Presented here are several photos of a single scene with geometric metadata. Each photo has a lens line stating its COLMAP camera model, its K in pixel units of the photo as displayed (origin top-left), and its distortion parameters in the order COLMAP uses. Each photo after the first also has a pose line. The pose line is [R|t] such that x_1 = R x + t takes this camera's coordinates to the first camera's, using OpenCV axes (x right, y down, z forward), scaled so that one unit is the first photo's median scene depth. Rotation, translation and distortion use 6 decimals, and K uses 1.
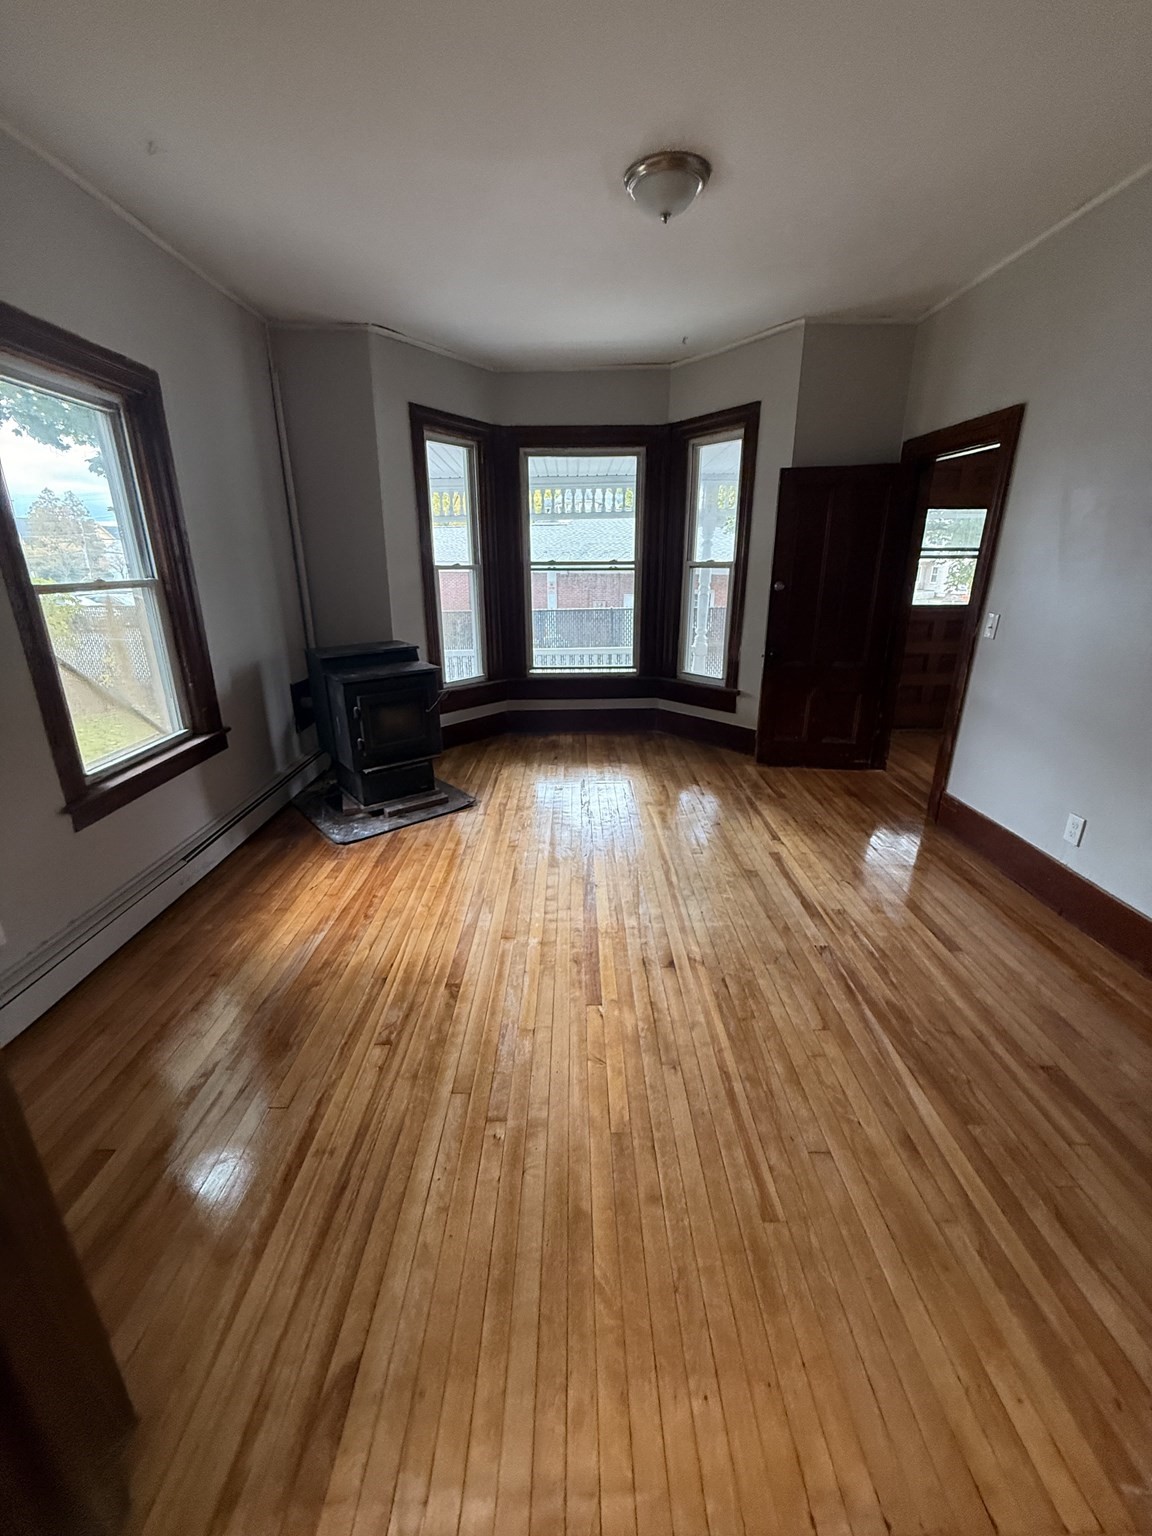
lens RADIAL K [[607.8, 0, 576.0], [0, 607.8, 768.0], [0, 0, 1]] dist [0.000309, 0.000035]
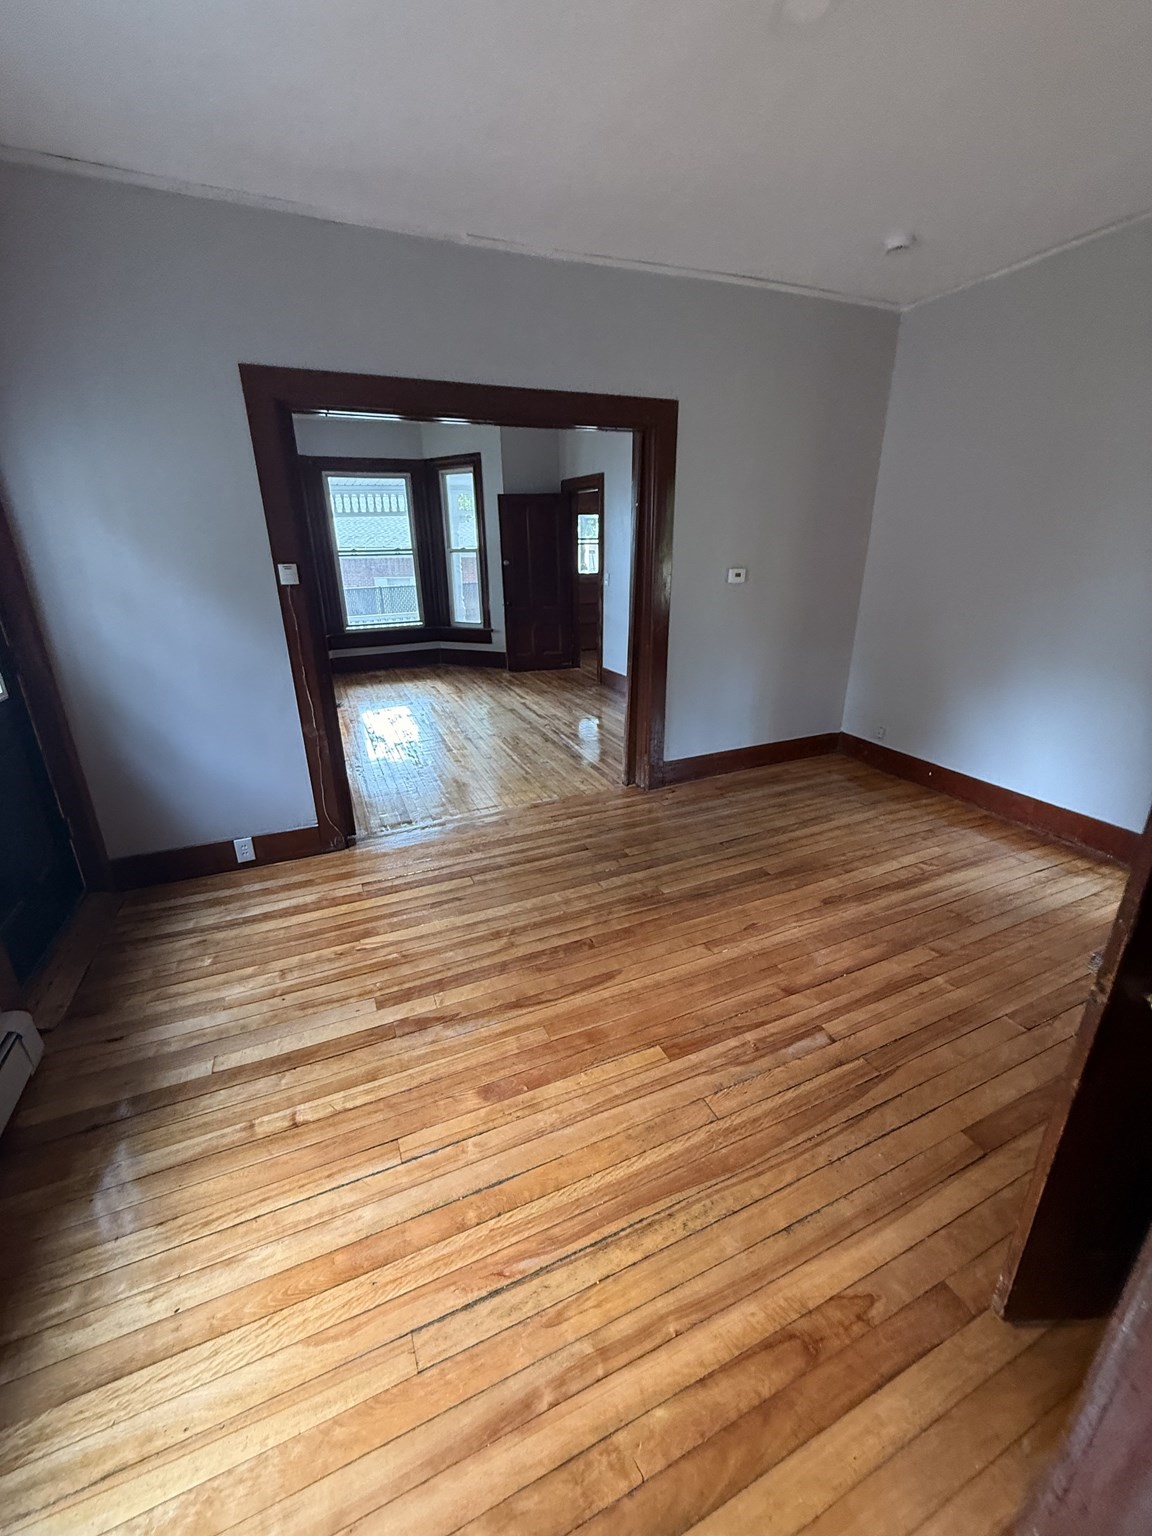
lens RADIAL K [[607.8, 0, 576.0], [0, 607.8, 768.0], [0, 0, 1]] dist [0.000309, 0.000035]
pose [[0.918528, -0.141678, 0.369098, -0.180541], [0.134440, 0.989881, 0.045401, 0.200521], [-0.371795, 0.007920, 0.928281, -0.595111]]
